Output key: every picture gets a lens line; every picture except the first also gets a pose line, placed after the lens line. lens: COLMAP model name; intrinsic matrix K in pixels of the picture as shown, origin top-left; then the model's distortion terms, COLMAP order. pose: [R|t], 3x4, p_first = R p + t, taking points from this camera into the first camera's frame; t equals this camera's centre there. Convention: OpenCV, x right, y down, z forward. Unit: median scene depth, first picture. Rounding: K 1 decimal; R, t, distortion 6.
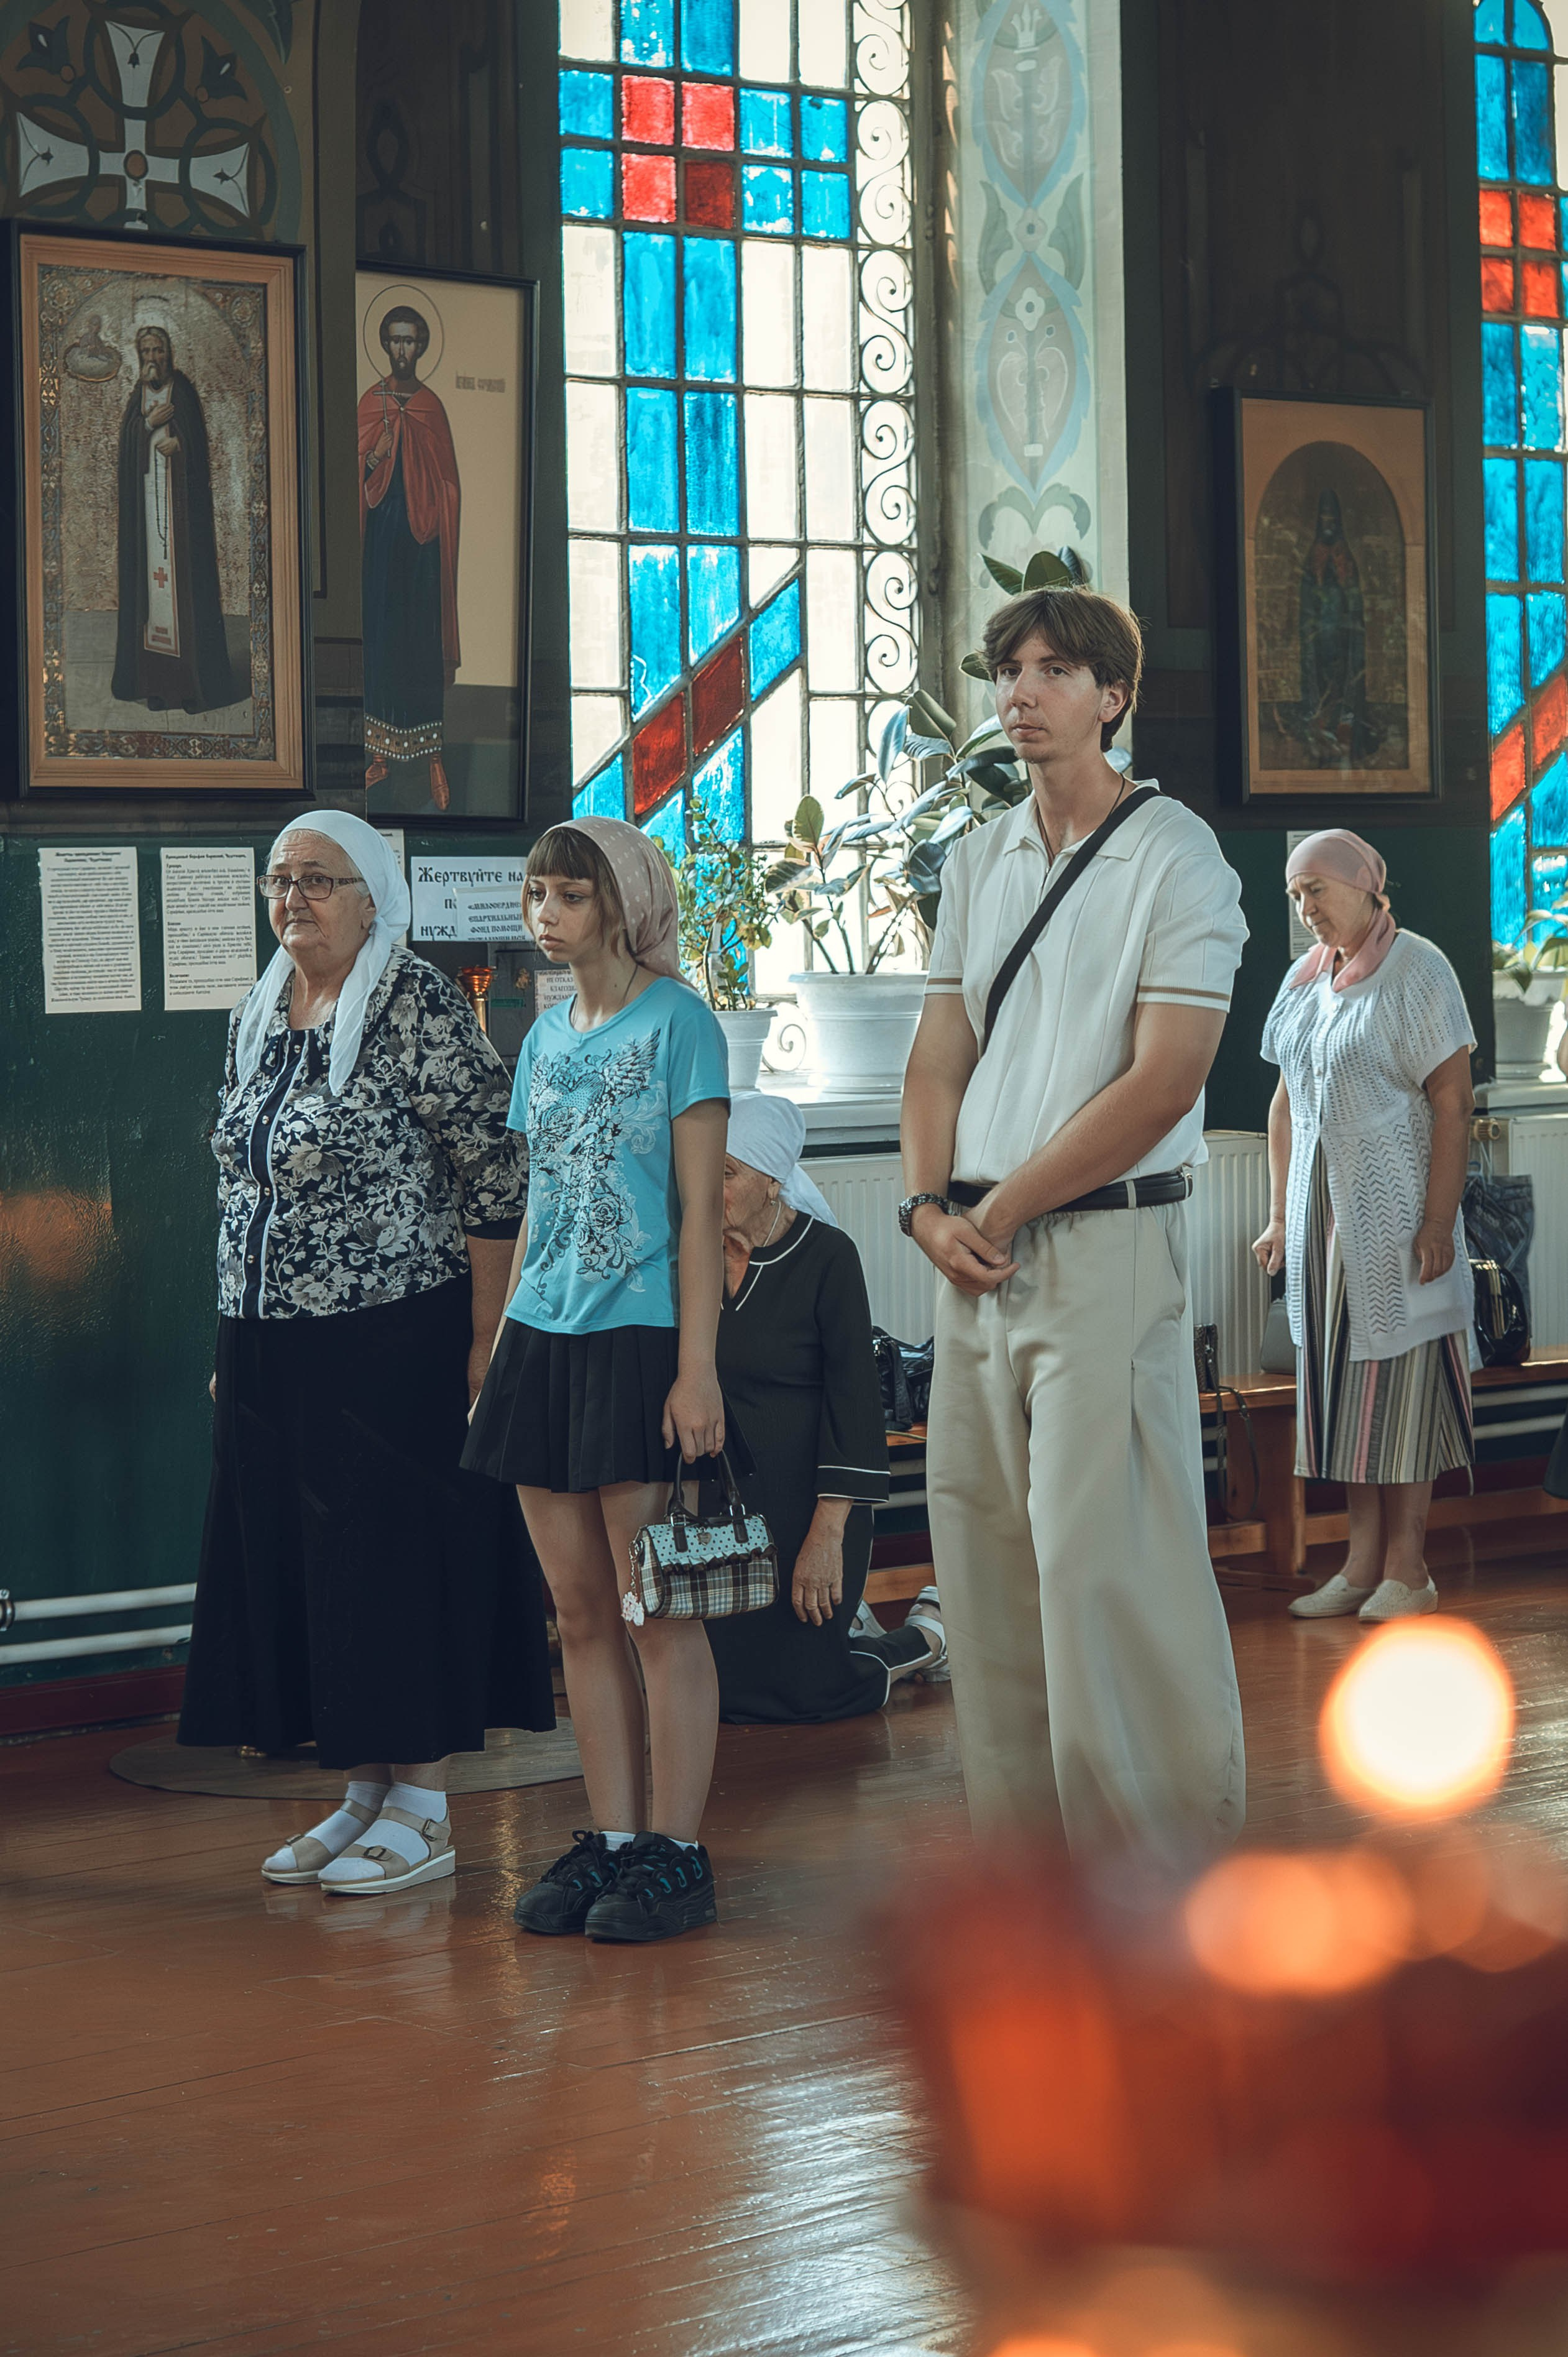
lens RADIAL K [[3489.2, 0, 782.6], [0, 3489.2, 1176.7], [0, 0, 1]] dist [-0.000984, 0.000000]
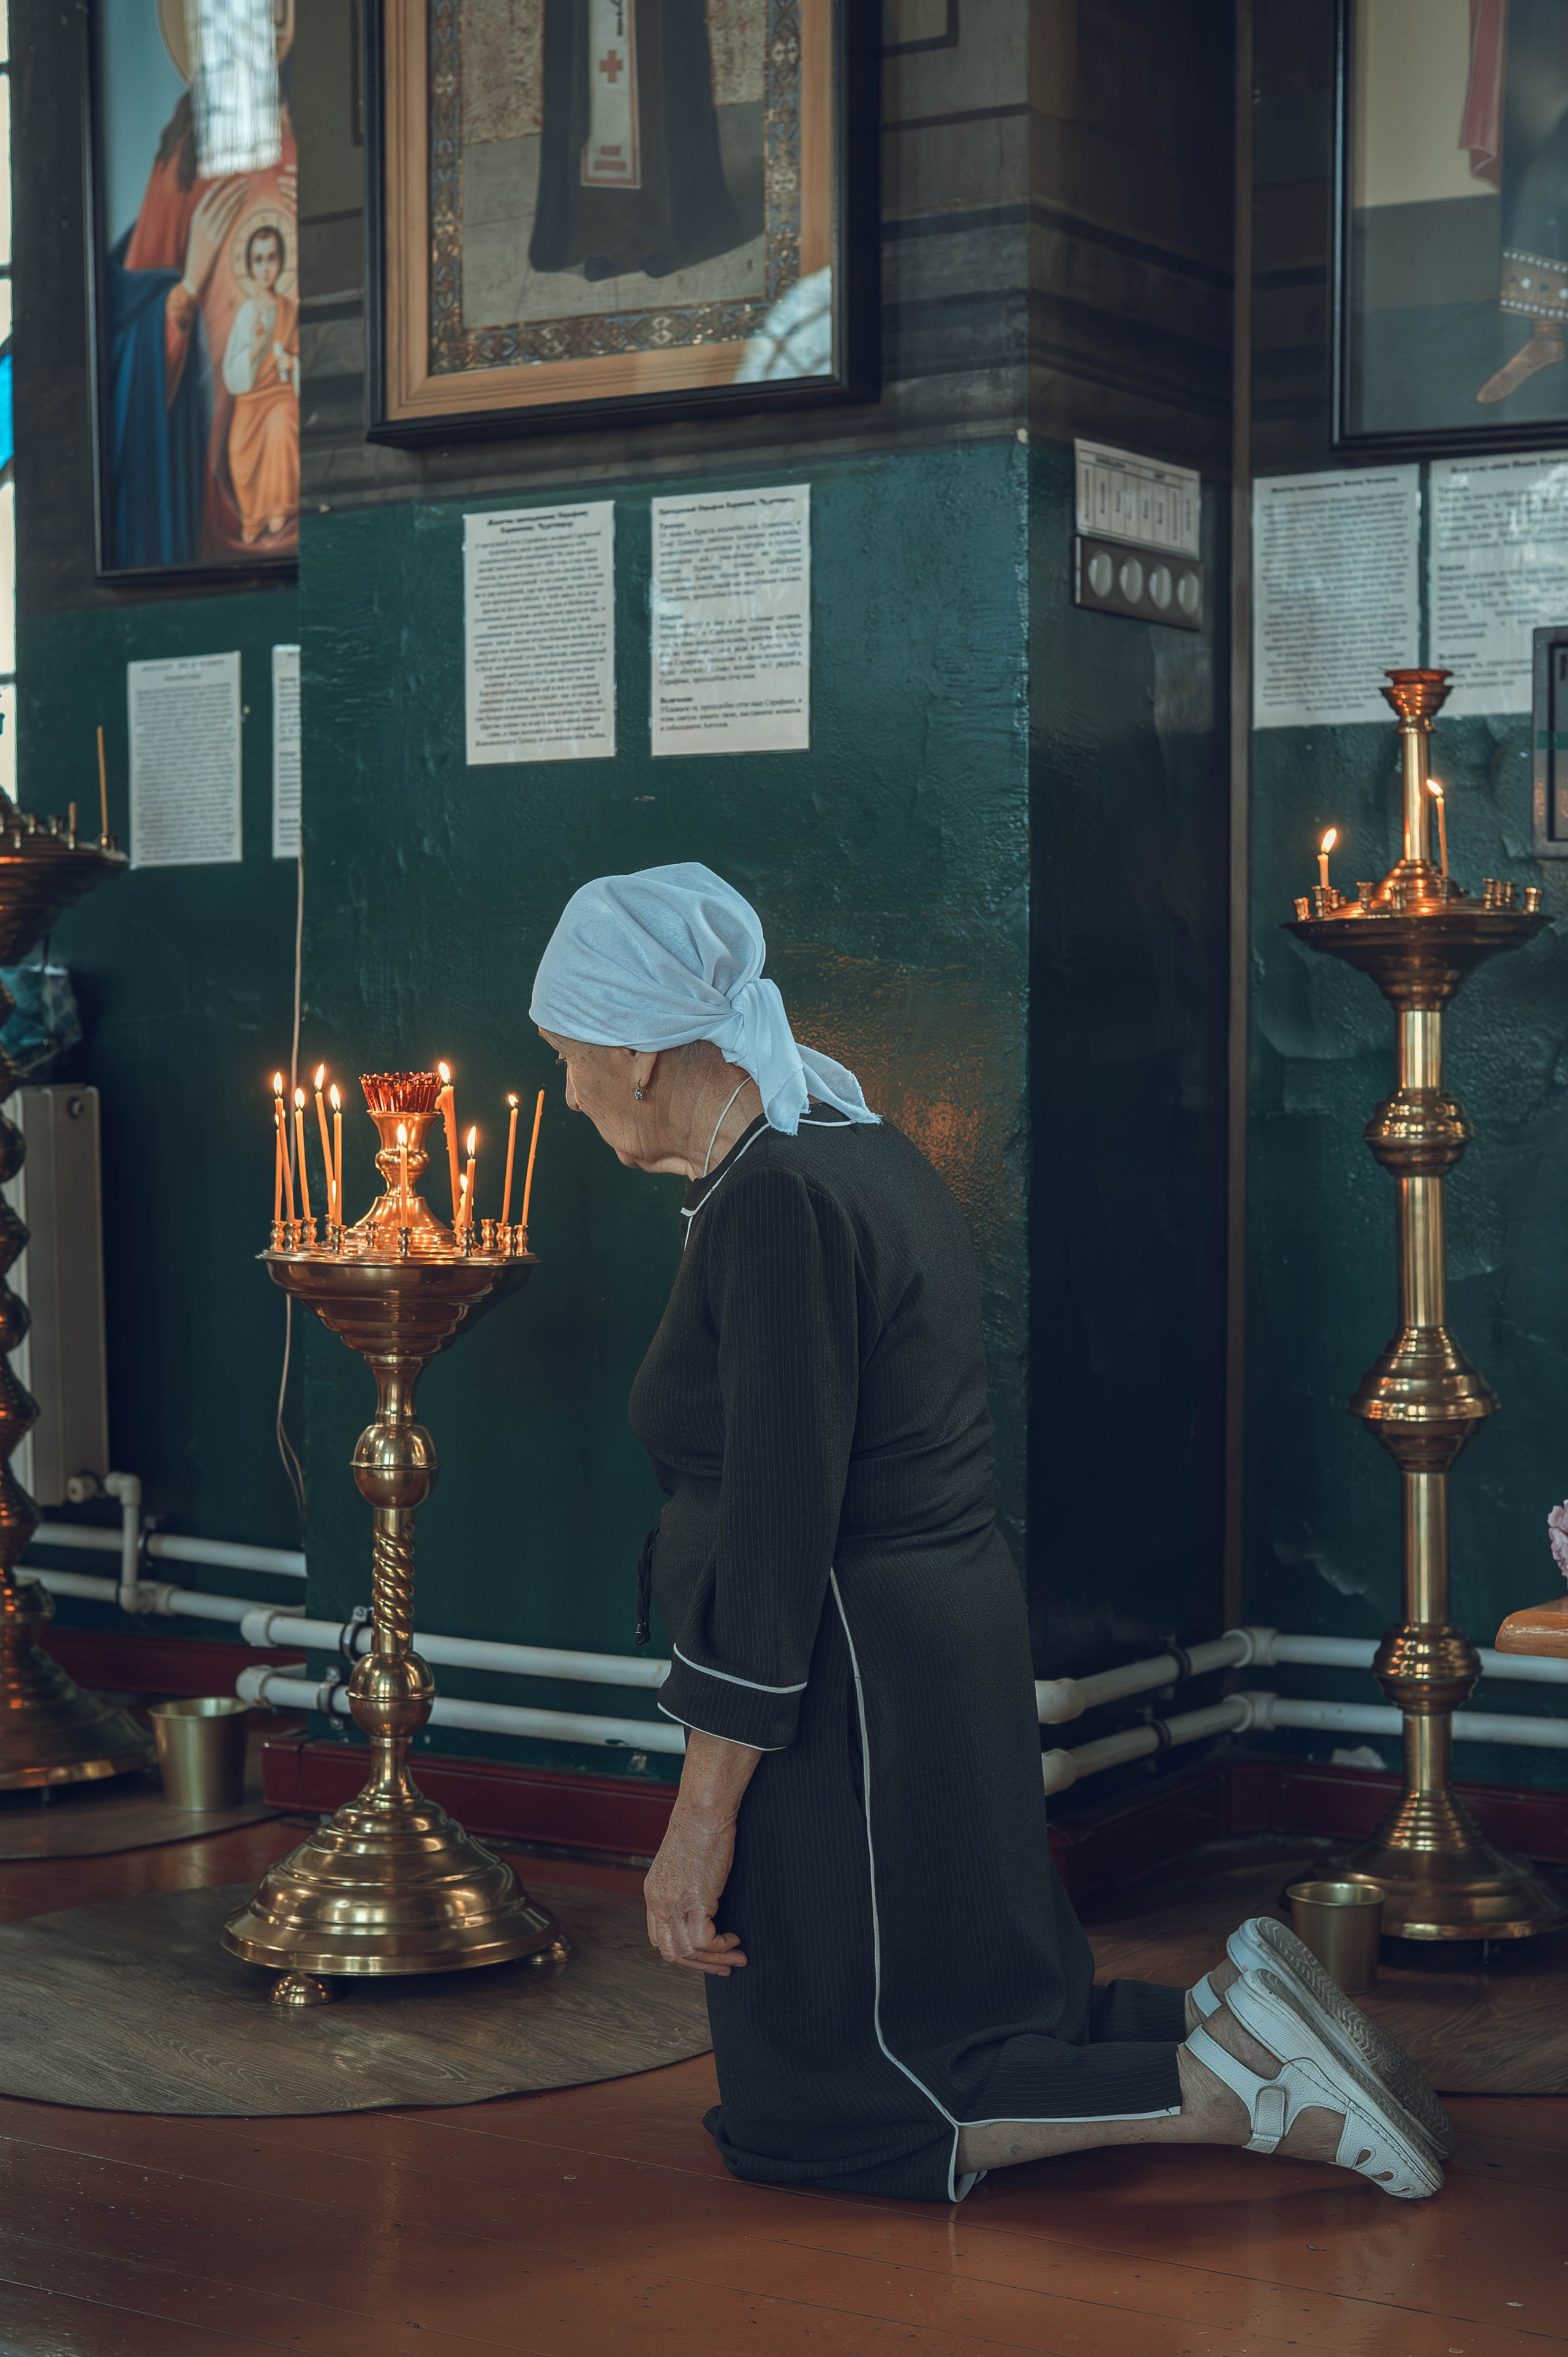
lens RADIAL K [[3489.4, 0, 783.5], [0, 3489.4, 1180.2], [0, 0, 1]] dist [-0.000984, 0.000000]
pose [[0.428927, 0.062228, -0.901193, 0.416917], [-0.044756, 0.997863, 0.047602, -0.001772], [0.902230, 0.019916, 0.430796, 0.758520]]
